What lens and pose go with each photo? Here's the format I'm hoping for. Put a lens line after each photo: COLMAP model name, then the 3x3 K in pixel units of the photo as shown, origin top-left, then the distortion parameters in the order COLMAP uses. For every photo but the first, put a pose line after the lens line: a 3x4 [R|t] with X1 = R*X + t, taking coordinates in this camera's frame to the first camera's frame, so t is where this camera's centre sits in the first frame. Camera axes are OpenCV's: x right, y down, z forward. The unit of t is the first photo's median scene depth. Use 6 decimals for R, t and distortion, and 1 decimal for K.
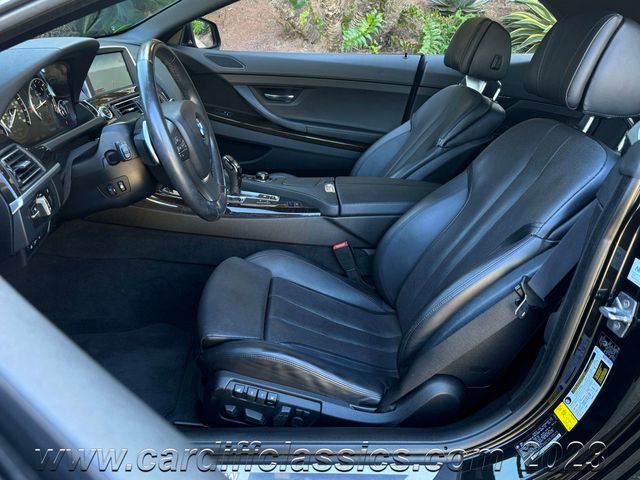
lens RADIAL K [[514.8, 0, 320.0], [0, 514.8, 240.0], [0, 0, 1]] dist [0.103513, -0.216461]
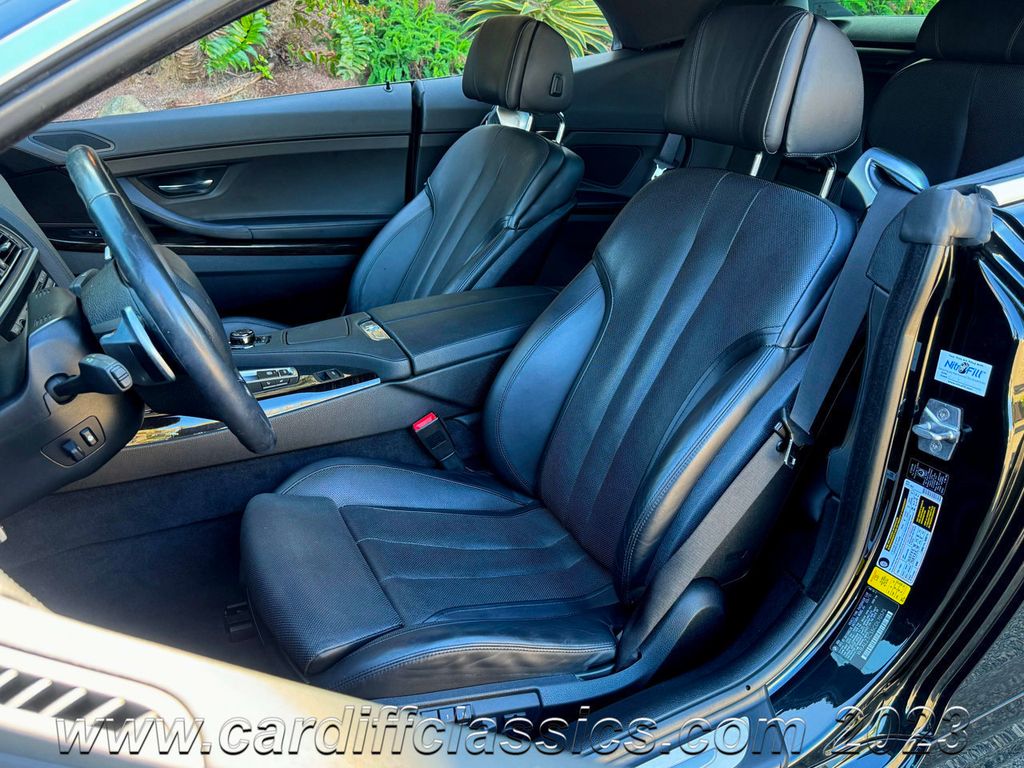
lens RADIAL K [[823.6, 0, 512.0], [0, 823.6, 384.0], [0, 0, 1]] dist [0.103513, -0.216461]
pose [[0.906632, -0.249239, 0.340440, -0.181690], [0.239128, 0.968309, 0.072081, -0.076933], [-0.347616, 0.016058, 0.937499, 0.058356]]
